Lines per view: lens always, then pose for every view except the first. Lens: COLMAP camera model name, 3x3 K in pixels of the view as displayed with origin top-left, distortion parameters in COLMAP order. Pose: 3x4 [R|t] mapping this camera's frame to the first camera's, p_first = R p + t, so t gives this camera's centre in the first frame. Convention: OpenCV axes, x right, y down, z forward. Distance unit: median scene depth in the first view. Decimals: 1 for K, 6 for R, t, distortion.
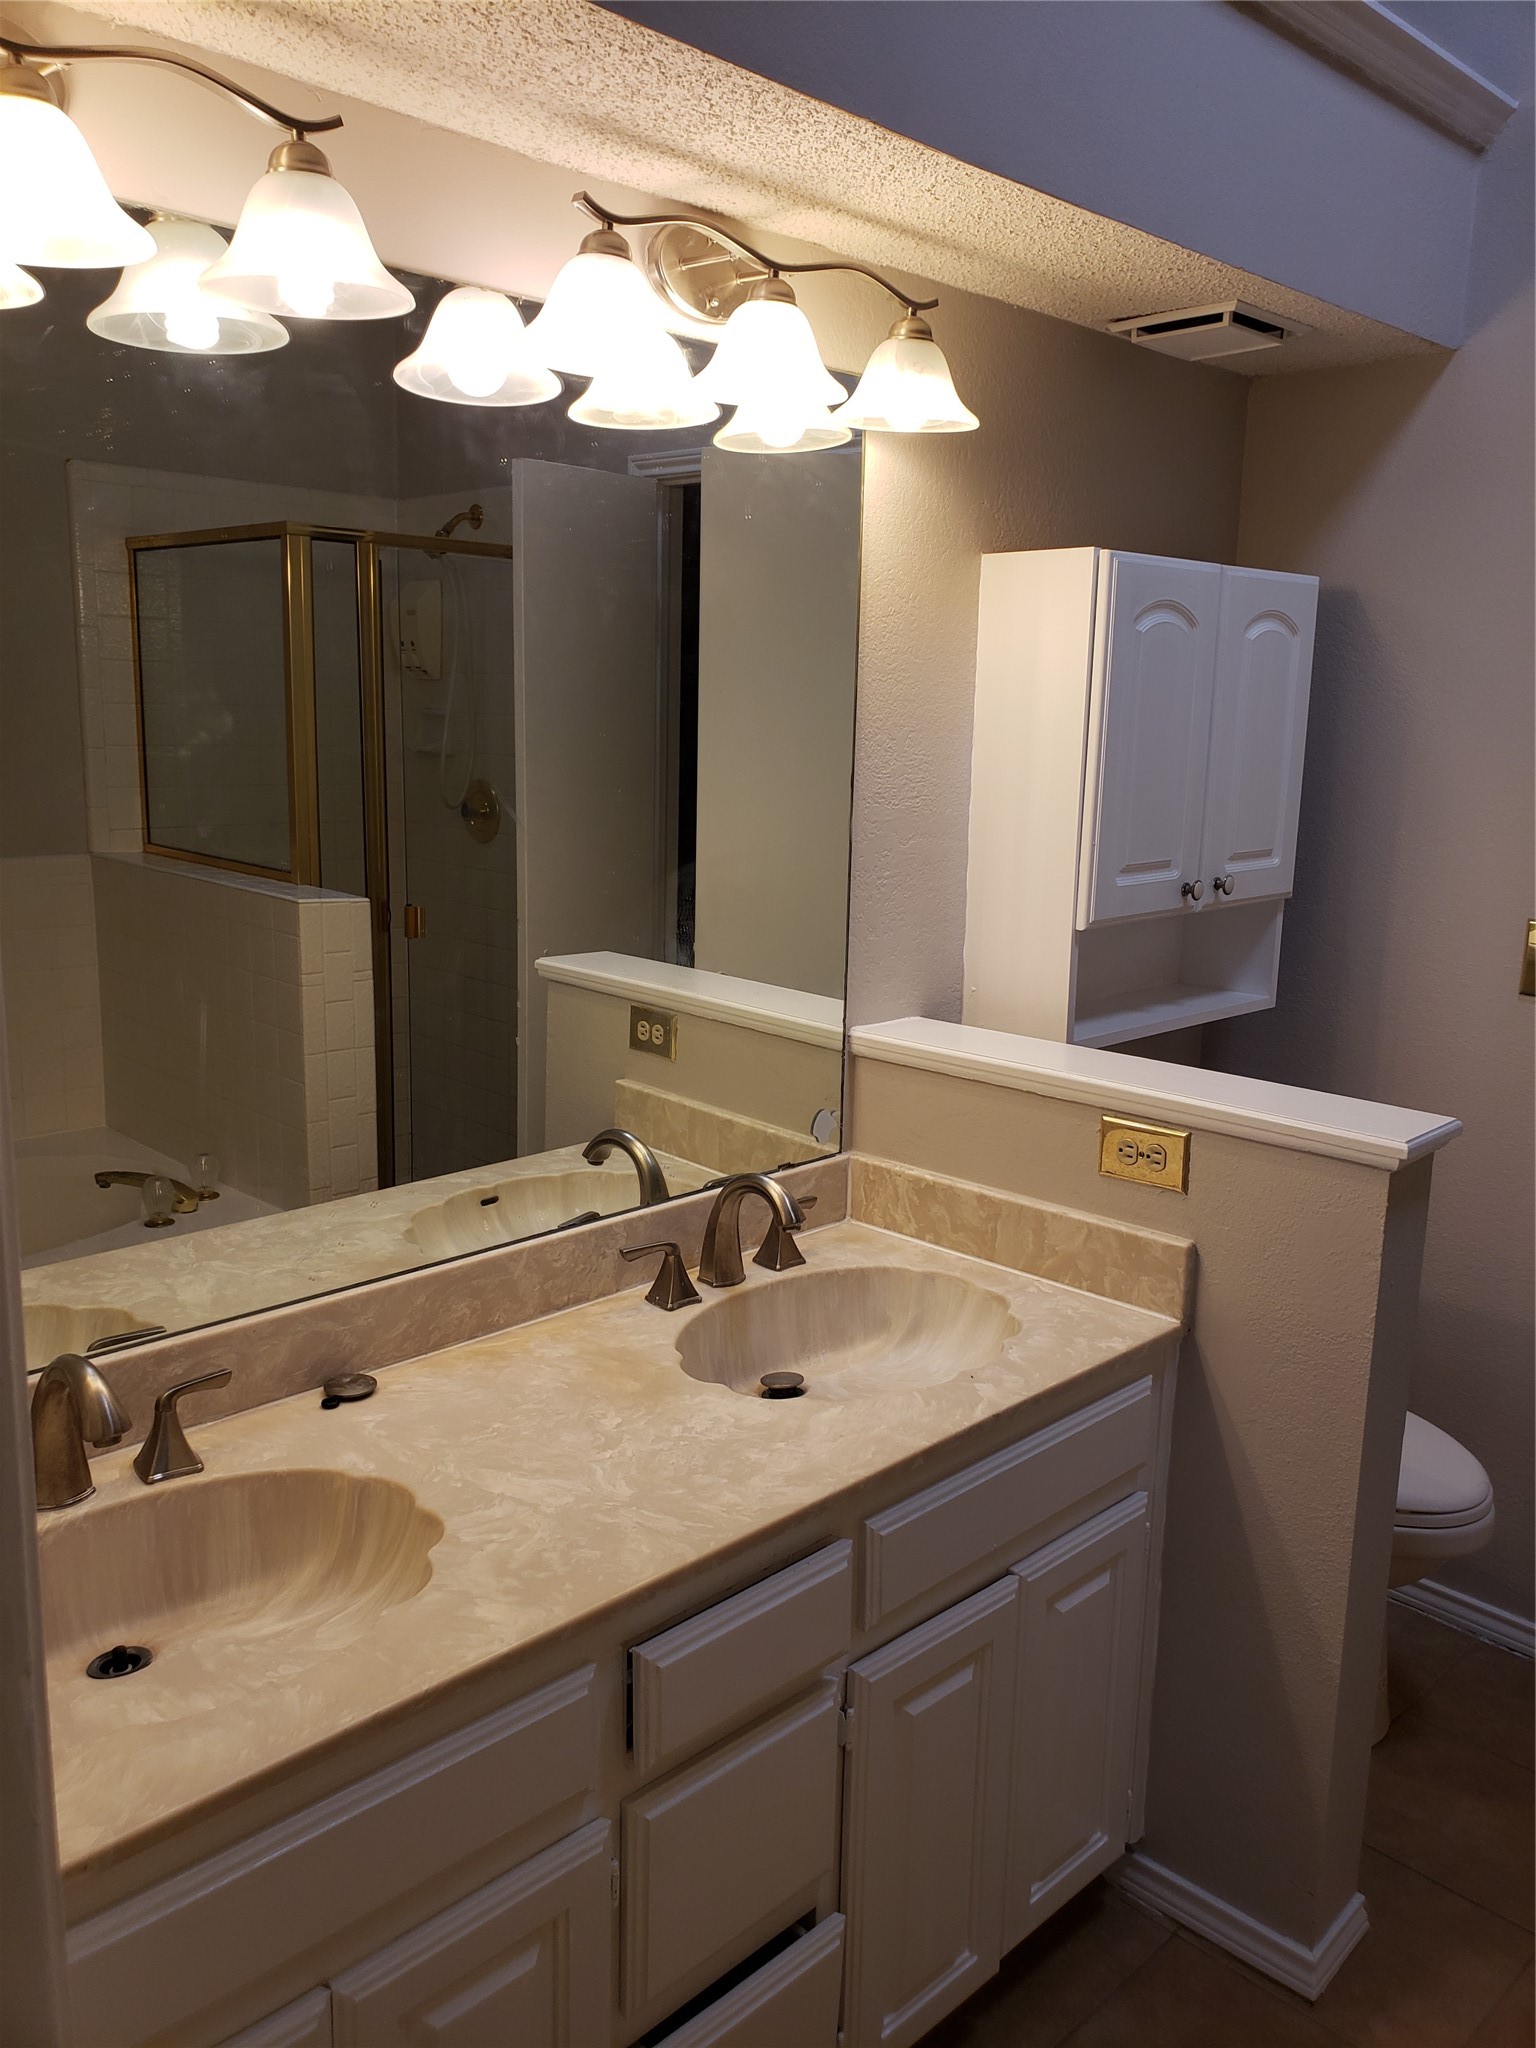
lens RADIAL K [[1608.3, 0, 763.7], [0, 1608.3, 1015.9], [0, 0, 1]] dist [0.079274, -0.064444]
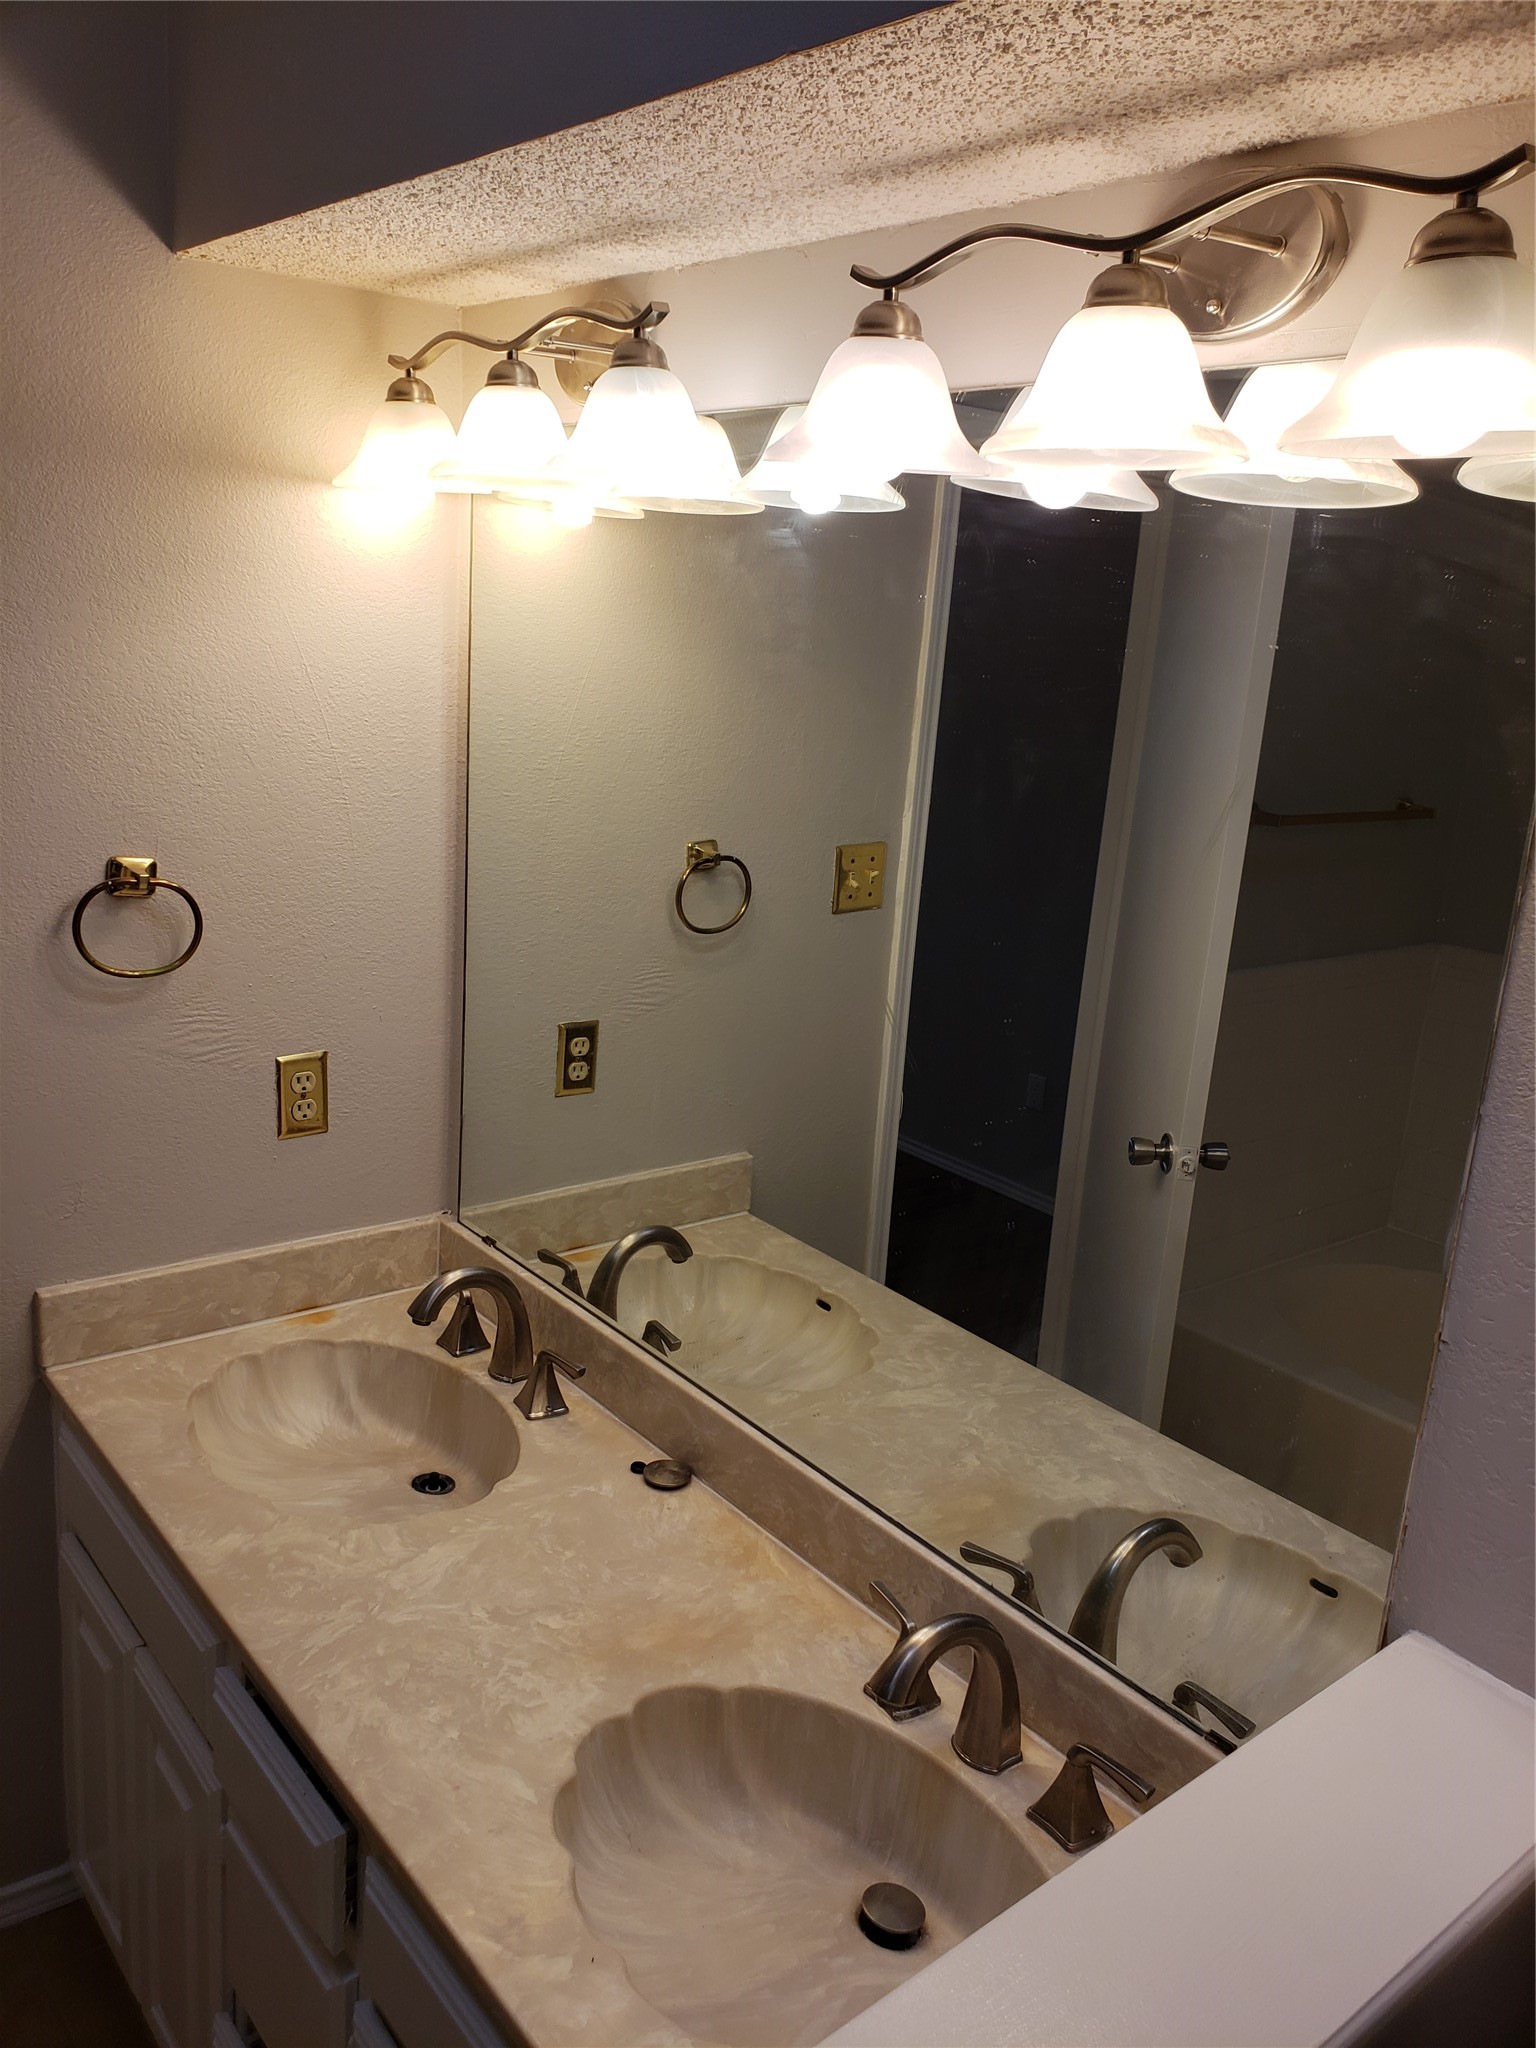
lens RADIAL K [[1608.3, 0, 759.4], [0, 1608.3, 1037.8], [0, 0, 1]] dist [0.079274, -0.064444]
pose [[-0.110049, 0.224225, -0.968304, 0.679655], [-0.261189, 0.933457, 0.245841, -0.304760], [0.958994, 0.279965, -0.044161, 0.993031]]
